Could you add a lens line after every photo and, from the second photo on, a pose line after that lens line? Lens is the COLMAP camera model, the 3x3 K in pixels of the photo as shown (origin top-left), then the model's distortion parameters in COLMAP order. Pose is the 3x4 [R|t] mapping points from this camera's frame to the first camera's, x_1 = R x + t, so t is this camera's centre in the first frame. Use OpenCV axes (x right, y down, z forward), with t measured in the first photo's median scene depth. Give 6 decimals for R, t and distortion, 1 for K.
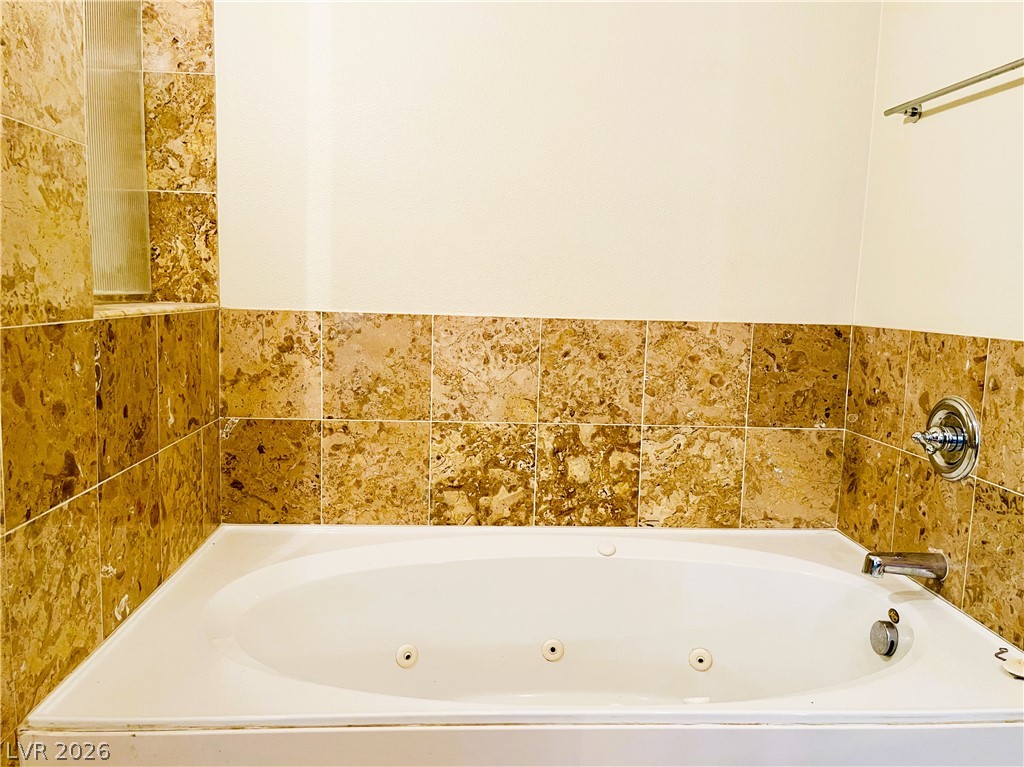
lens RADIAL K [[773.4, 0, 509.1], [0, 773.4, 375.3], [0, 0, 1]] dist [0.049646, -0.067216]
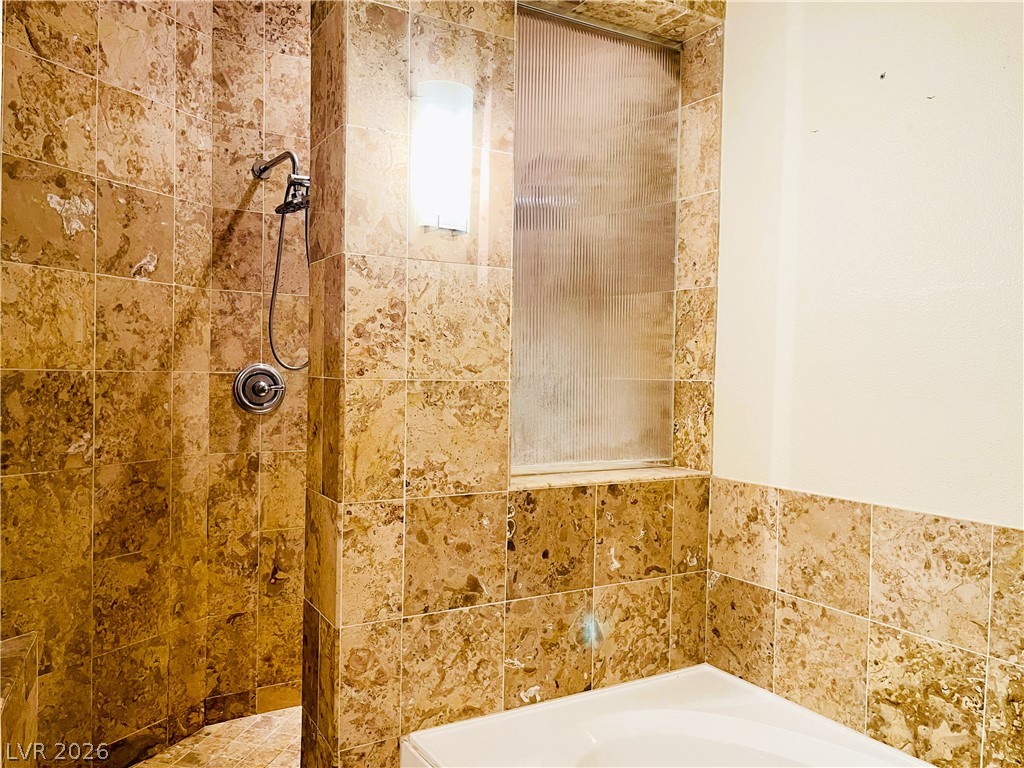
lens RADIAL K [[773.4, 0, 545.6], [0, 773.4, 391.7], [0, 0, 1]] dist [0.049646, -0.067216]
pose [[0.503855, 0.001094, -0.863787, 0.512968], [-0.106791, 0.992406, -0.061035, -0.113482], [0.857161, 0.122998, 0.500146, 0.177001]]
